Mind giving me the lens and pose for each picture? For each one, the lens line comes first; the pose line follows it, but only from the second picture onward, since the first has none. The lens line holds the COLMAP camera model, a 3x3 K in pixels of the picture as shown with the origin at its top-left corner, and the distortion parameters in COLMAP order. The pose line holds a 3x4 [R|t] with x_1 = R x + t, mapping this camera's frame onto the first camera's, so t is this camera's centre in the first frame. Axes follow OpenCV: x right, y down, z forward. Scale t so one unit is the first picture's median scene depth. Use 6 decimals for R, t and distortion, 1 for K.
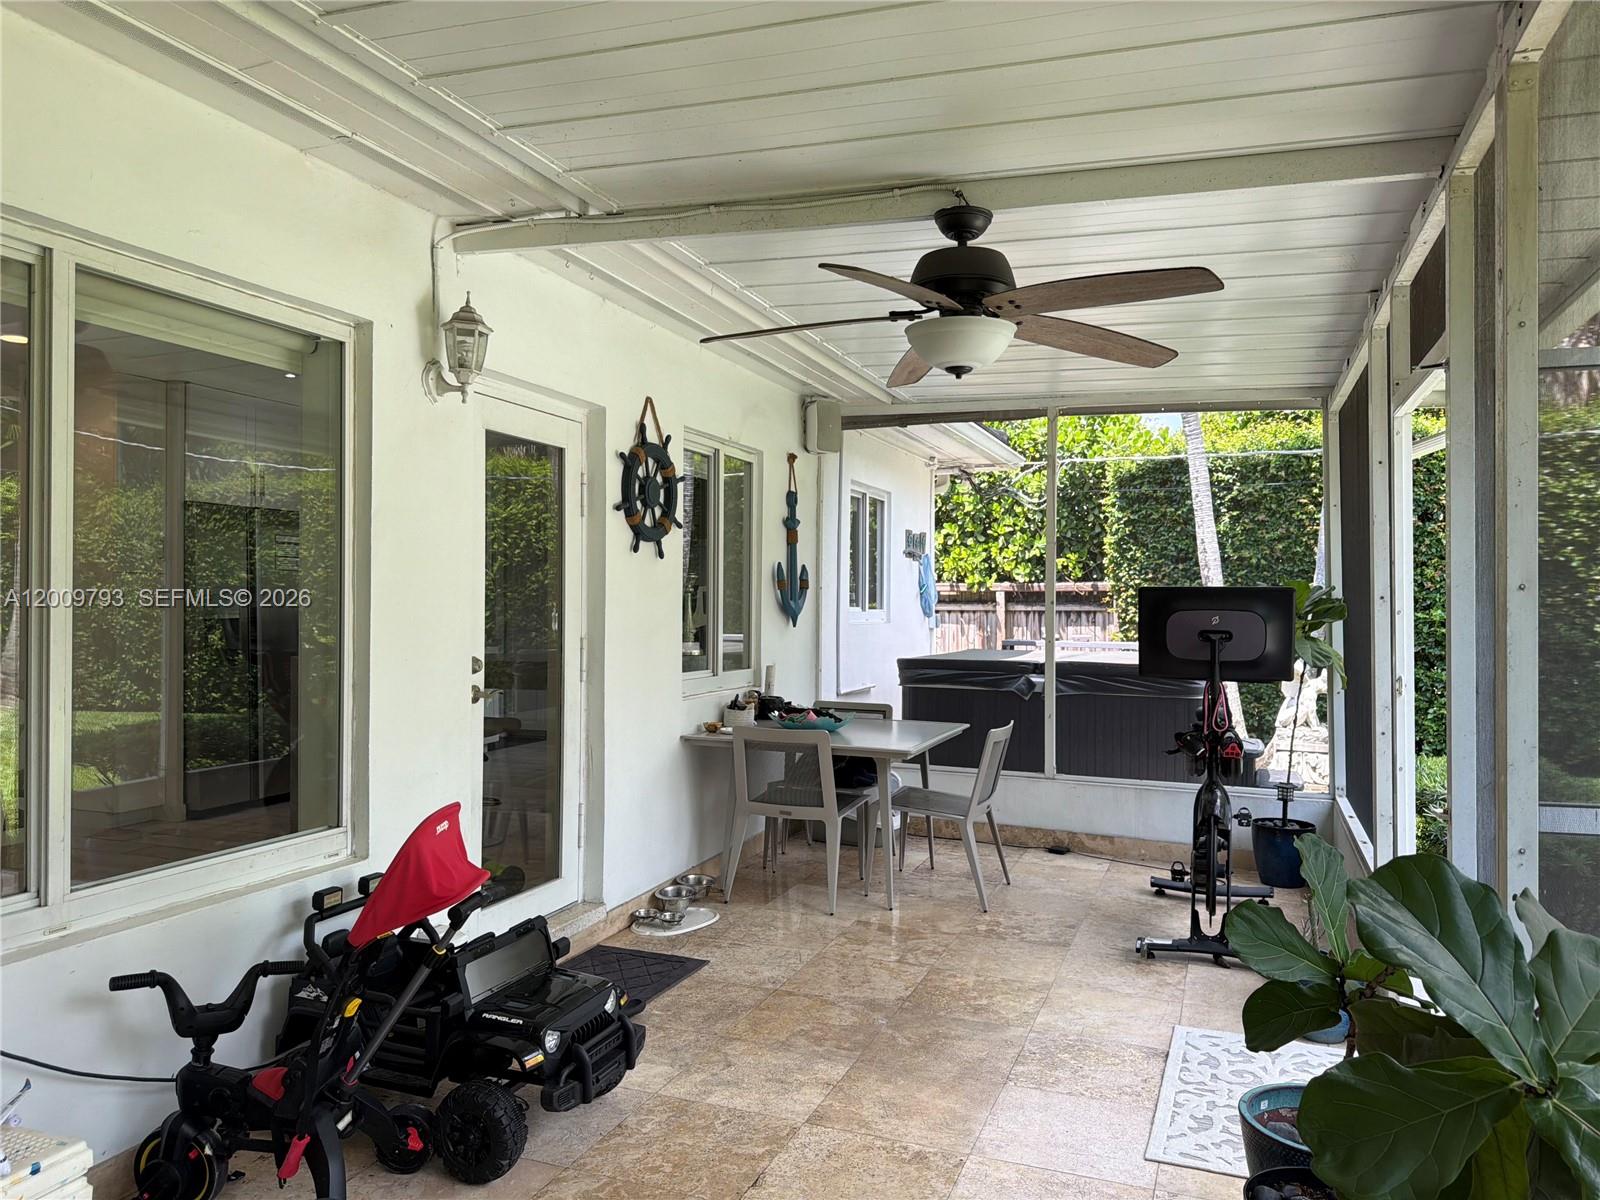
lens RADIAL K [[1117.7, 0, 800.0], [0, 1117.7, 600.0], [0, 0, 1]] dist [0.103823, -0.000153]
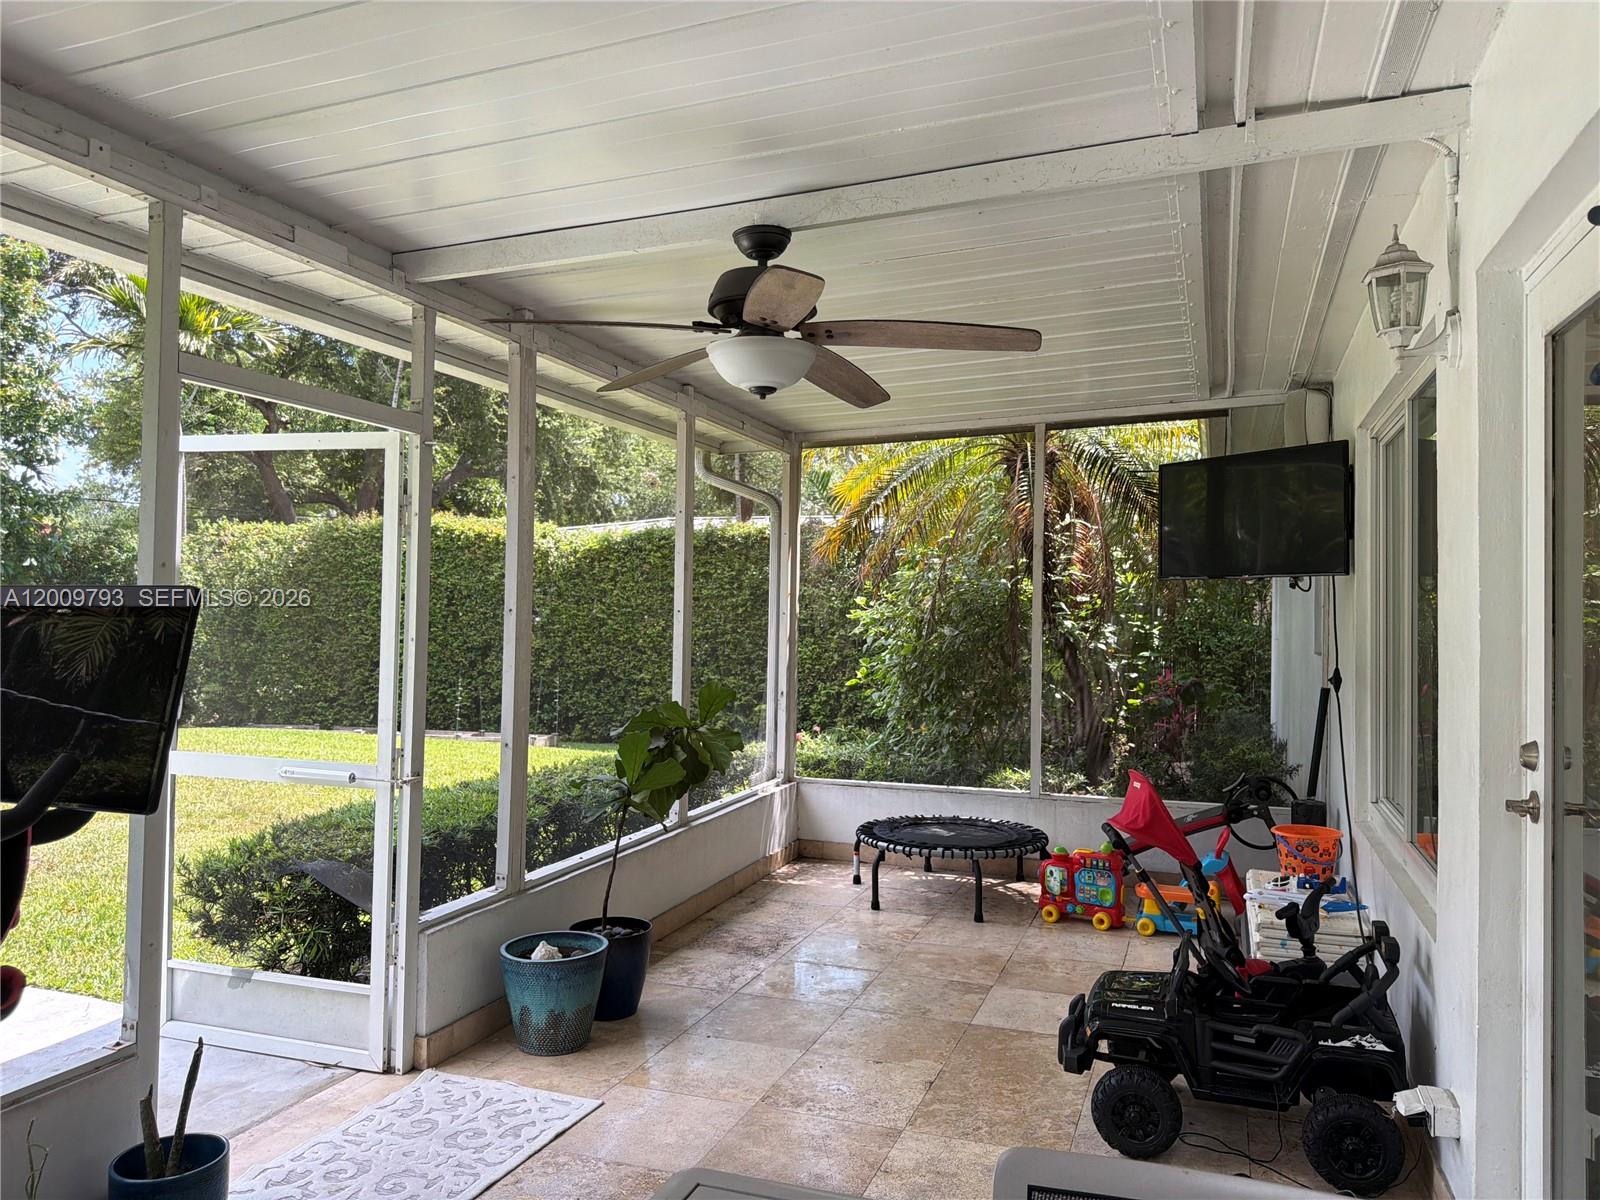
lens RADIAL K [[1117.7, 0, 800.0], [0, 1117.7, 600.0], [0, 0, 1]] dist [0.103823, -0.000153]
pose [[-0.999522, -0.021146, -0.022573, 0.127926], [-0.020686, 0.999577, -0.020433, 0.000035], [0.022995, -0.019957, -0.999536, 1.995855]]
